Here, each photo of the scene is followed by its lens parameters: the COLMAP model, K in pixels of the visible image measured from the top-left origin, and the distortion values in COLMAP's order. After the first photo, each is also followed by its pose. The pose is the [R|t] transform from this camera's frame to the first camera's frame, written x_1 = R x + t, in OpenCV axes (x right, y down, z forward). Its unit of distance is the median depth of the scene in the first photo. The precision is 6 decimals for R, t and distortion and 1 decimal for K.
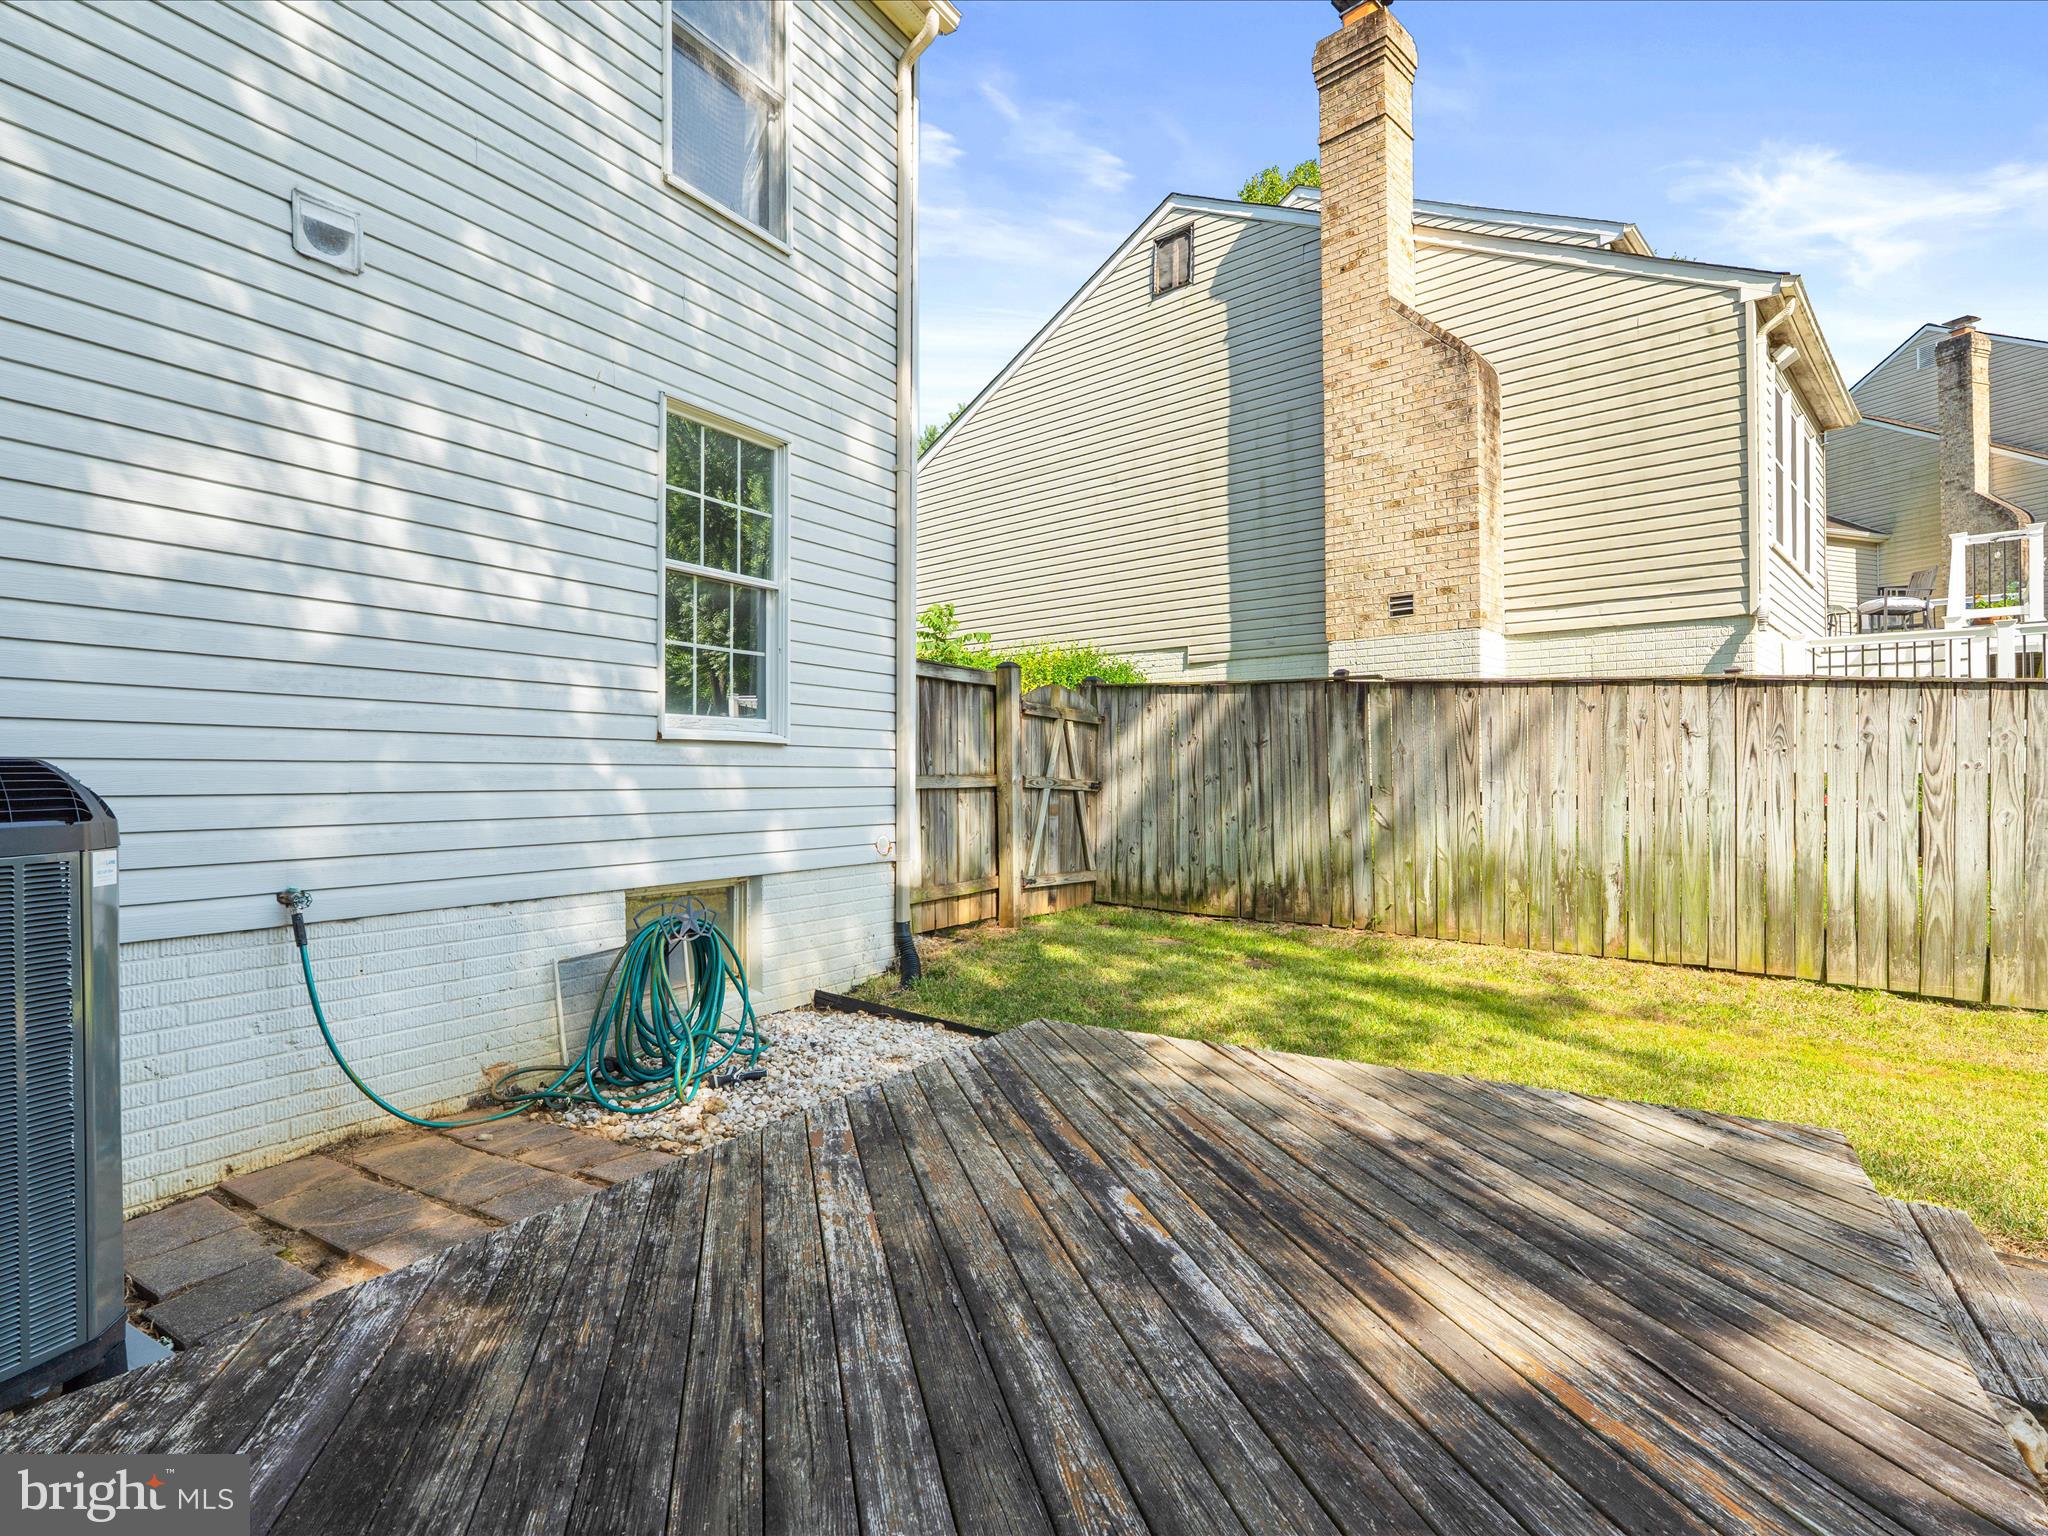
lens RADIAL K [[1051.2, 0, 1029.2], [0, 1051.2, 753.3], [0, 0, 1]] dist [-0.007866, 0.002583]
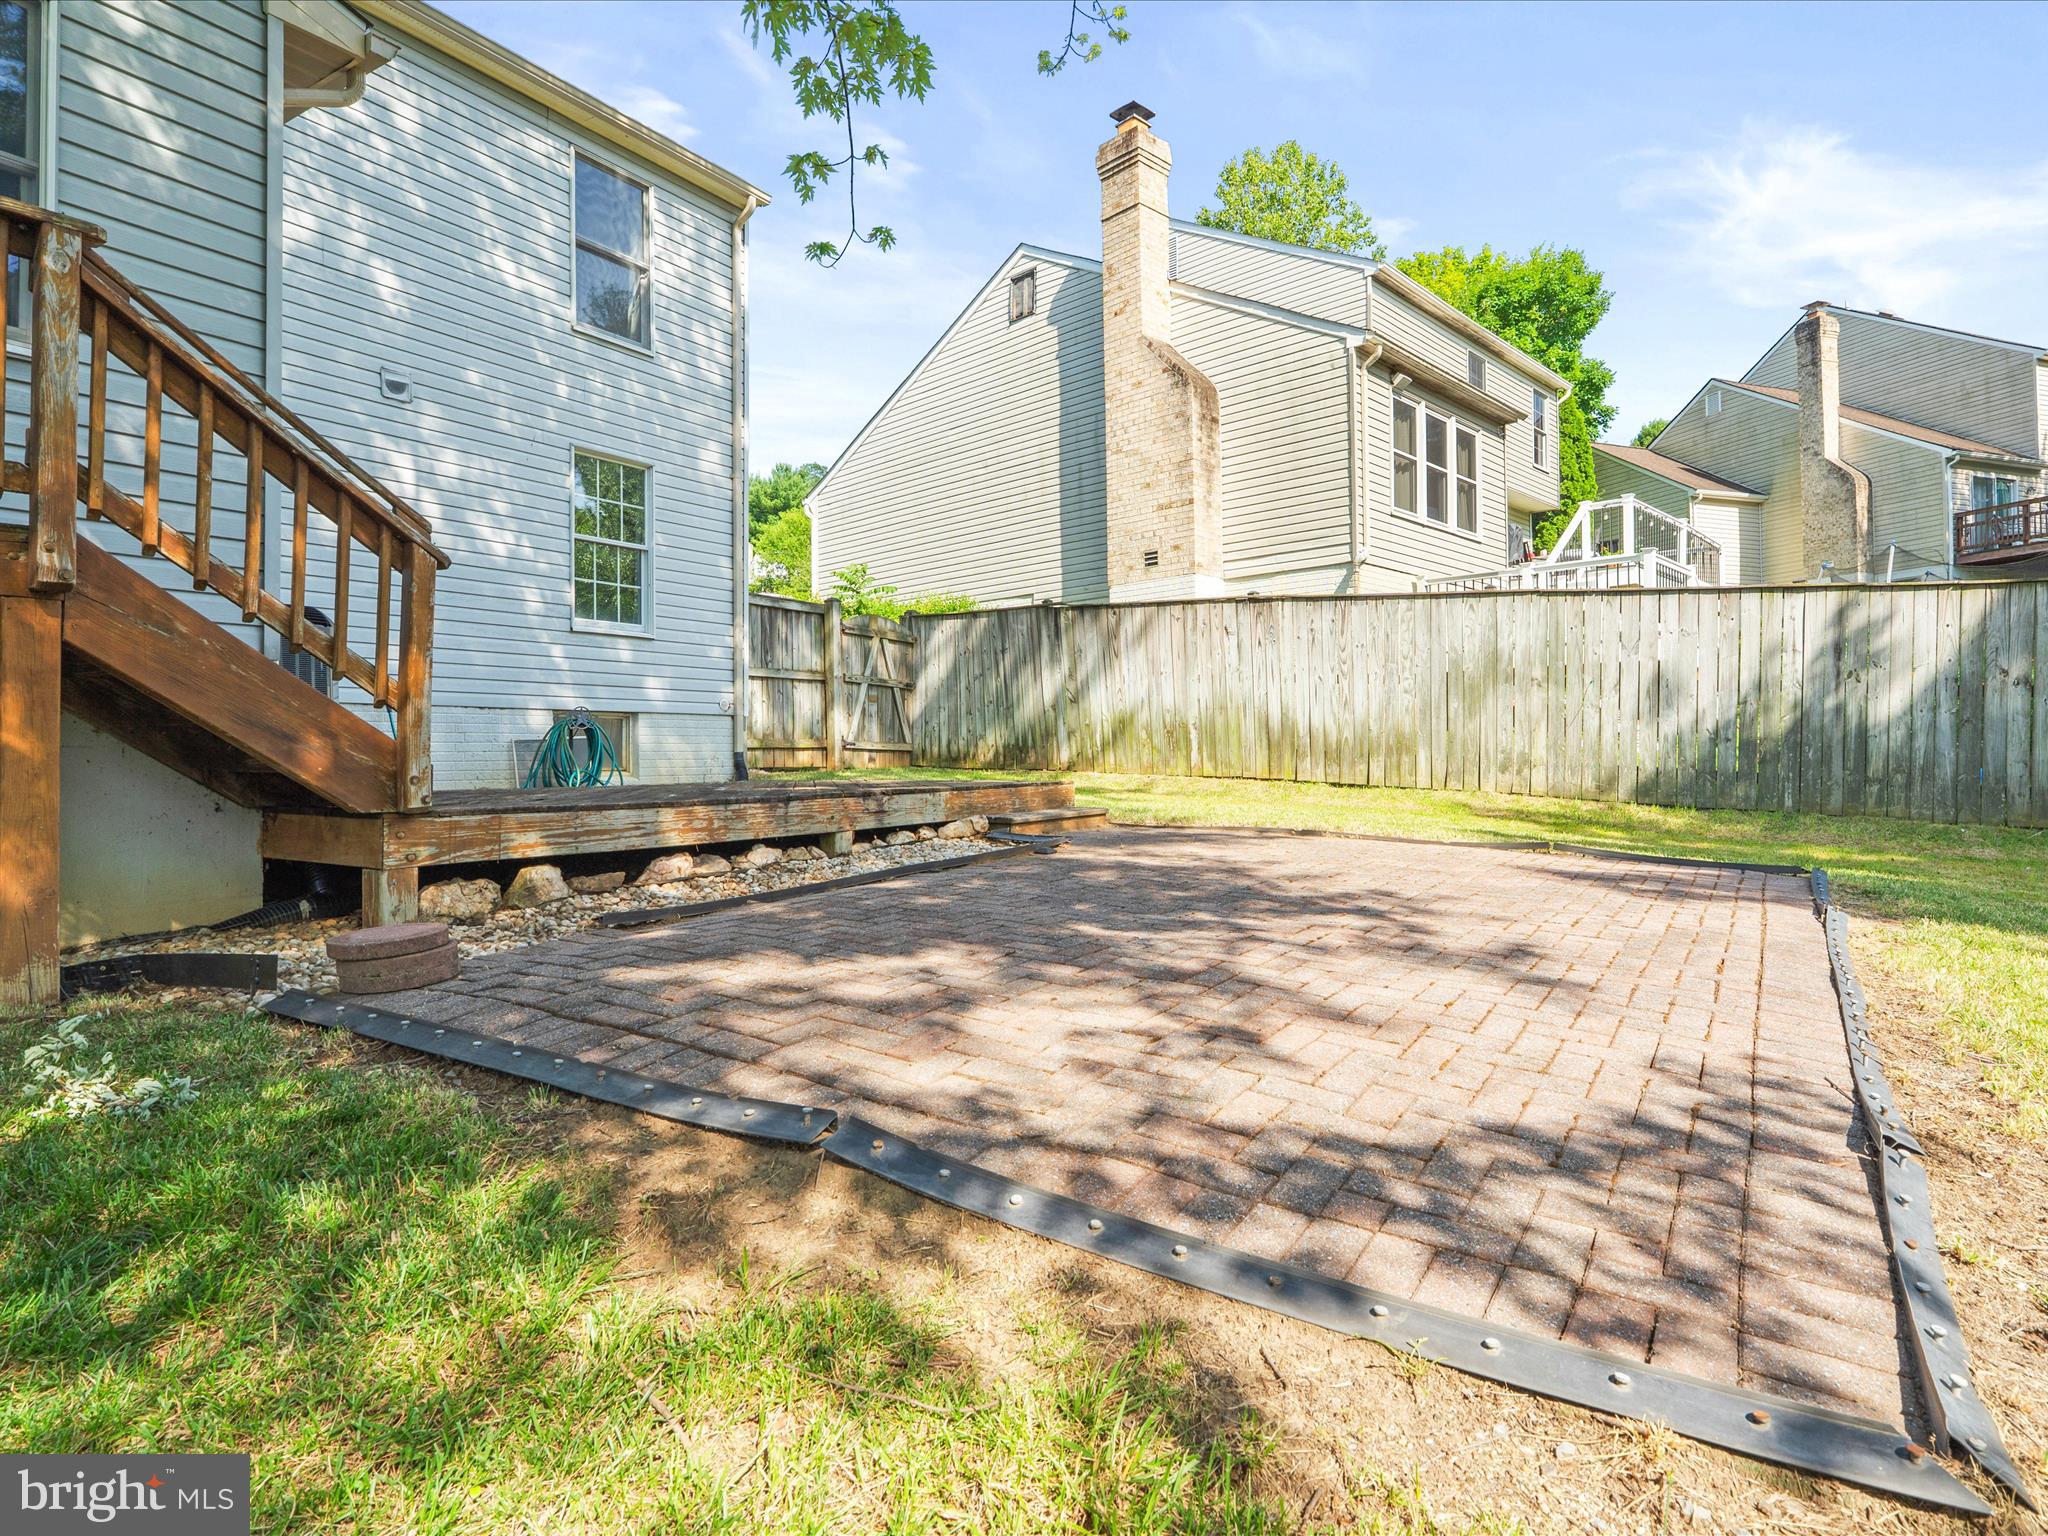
lens RADIAL K [[1113.2, 0, 1103.2], [0, 1113.2, 731.4], [0, 0, 1]] dist [-0.011423, 0.002850]
pose [[0.999865, -0.012850, 0.010269, 0.338374], [0.012829, 0.999915, 0.002134, 0.103510], [-0.010296, -0.002002, 0.999945, -0.584044]]
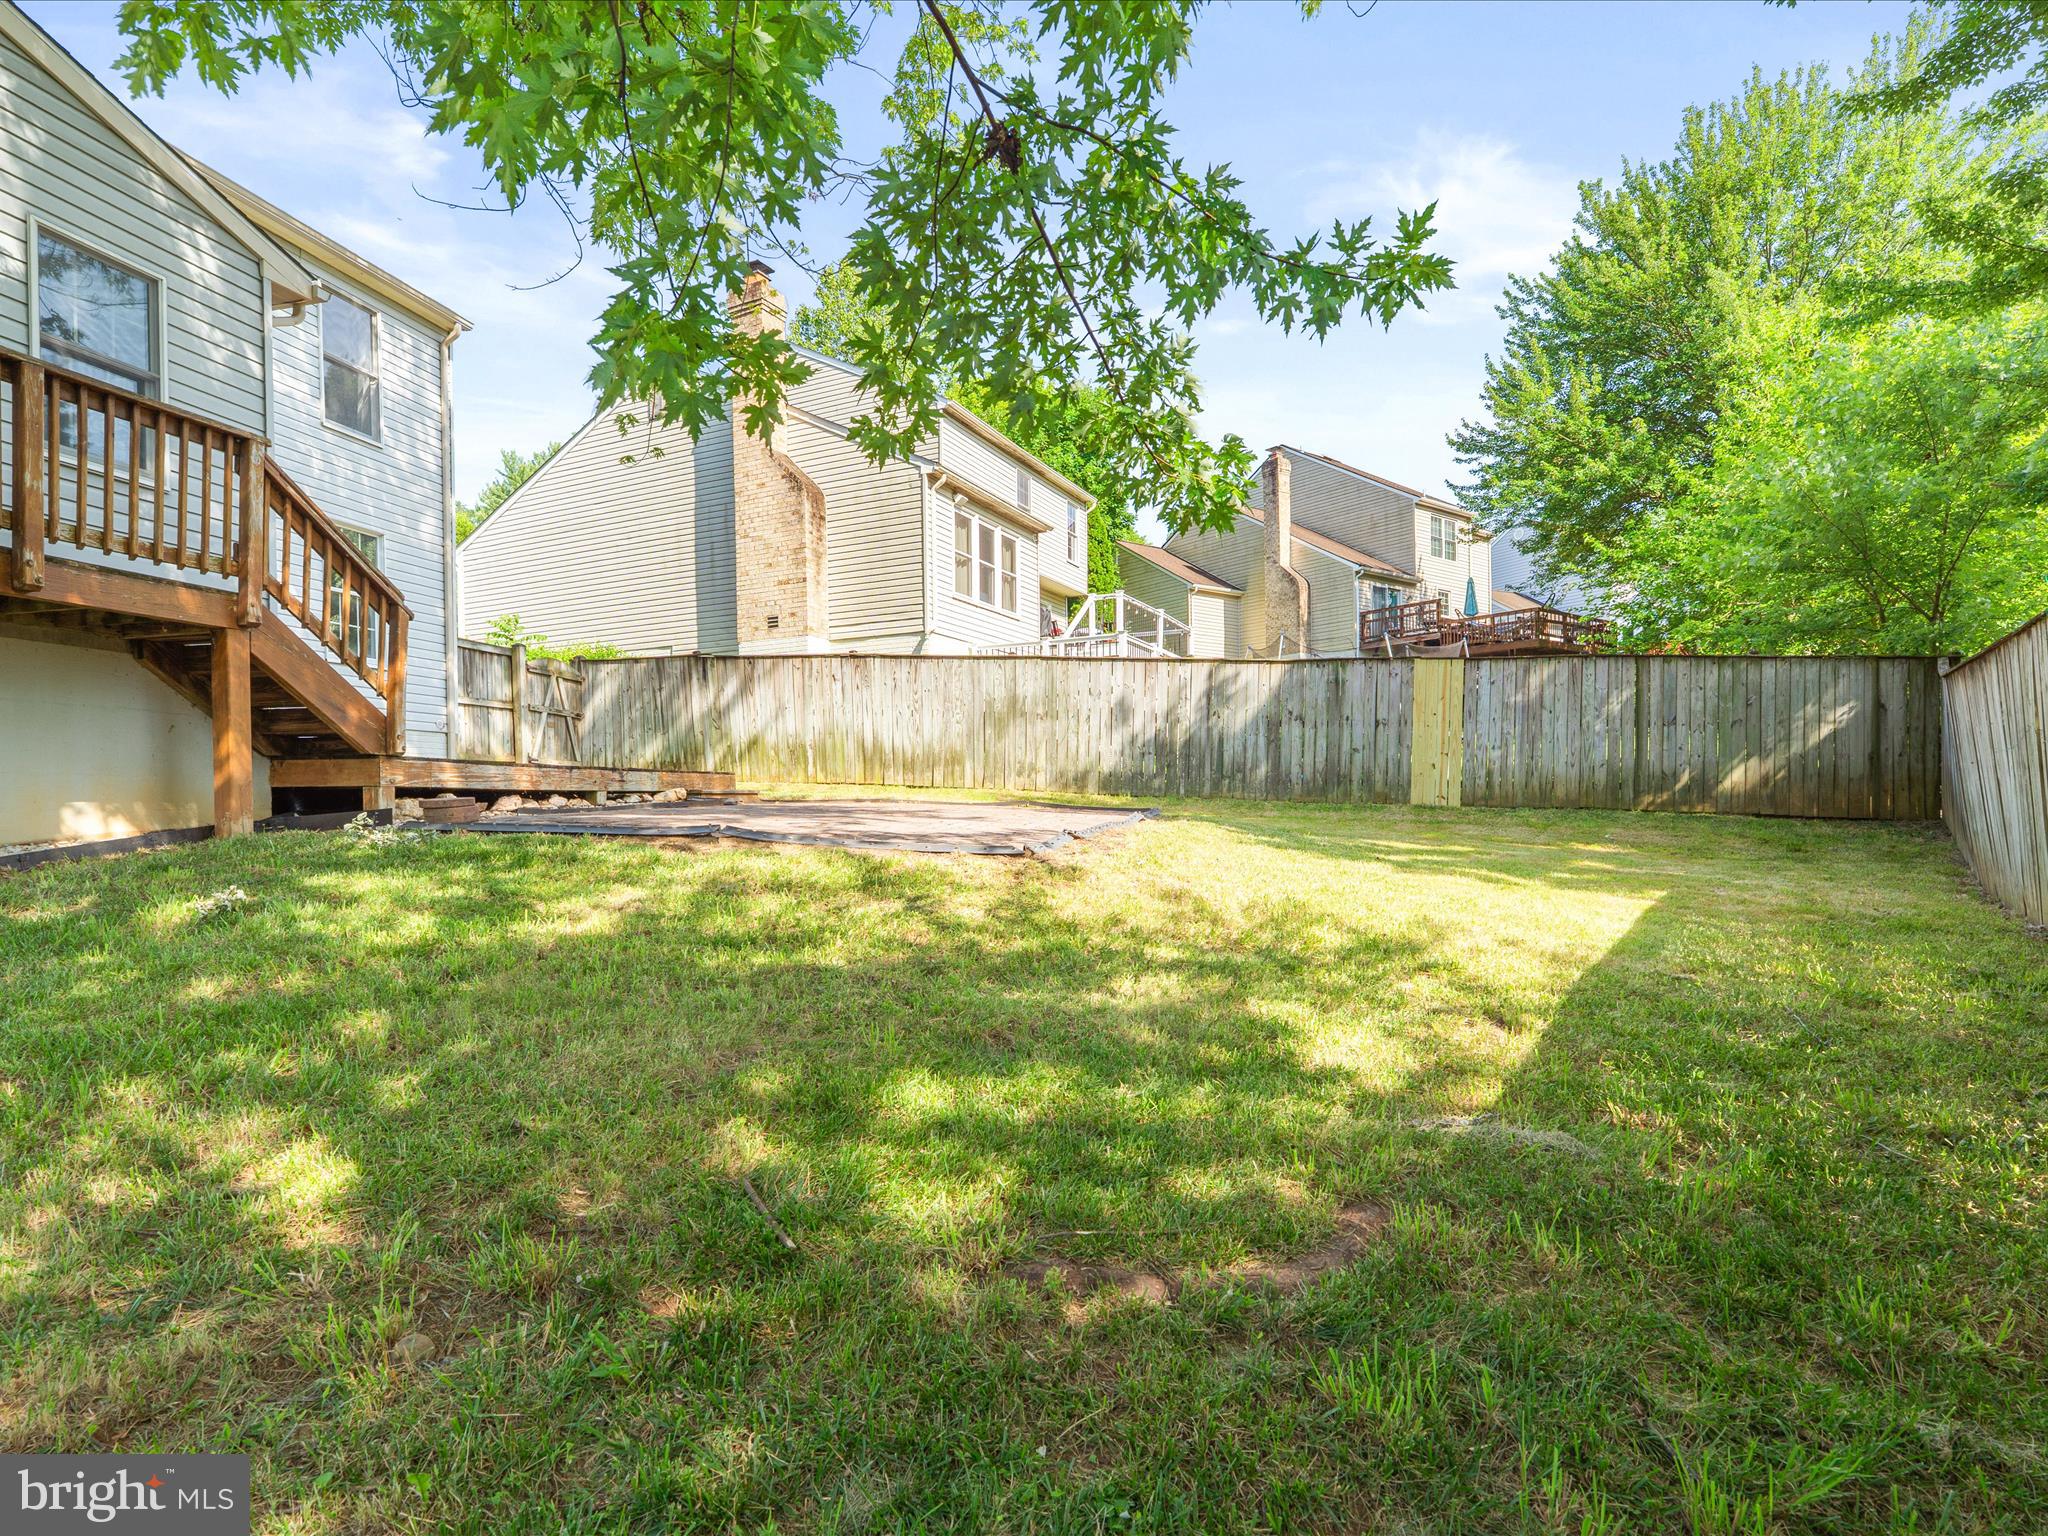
lens RADIAL K [[1051.2, 0, 1003.1], [0, 1051.2, 802.4], [0, 0, 1]] dist [-0.007866, 0.002583]
pose [[0.957486, -0.016109, 0.288028, 0.259360], [0.009702, 0.999673, 0.023659, 0.159663], [-0.288315, -0.019859, 0.957330, -1.039543]]
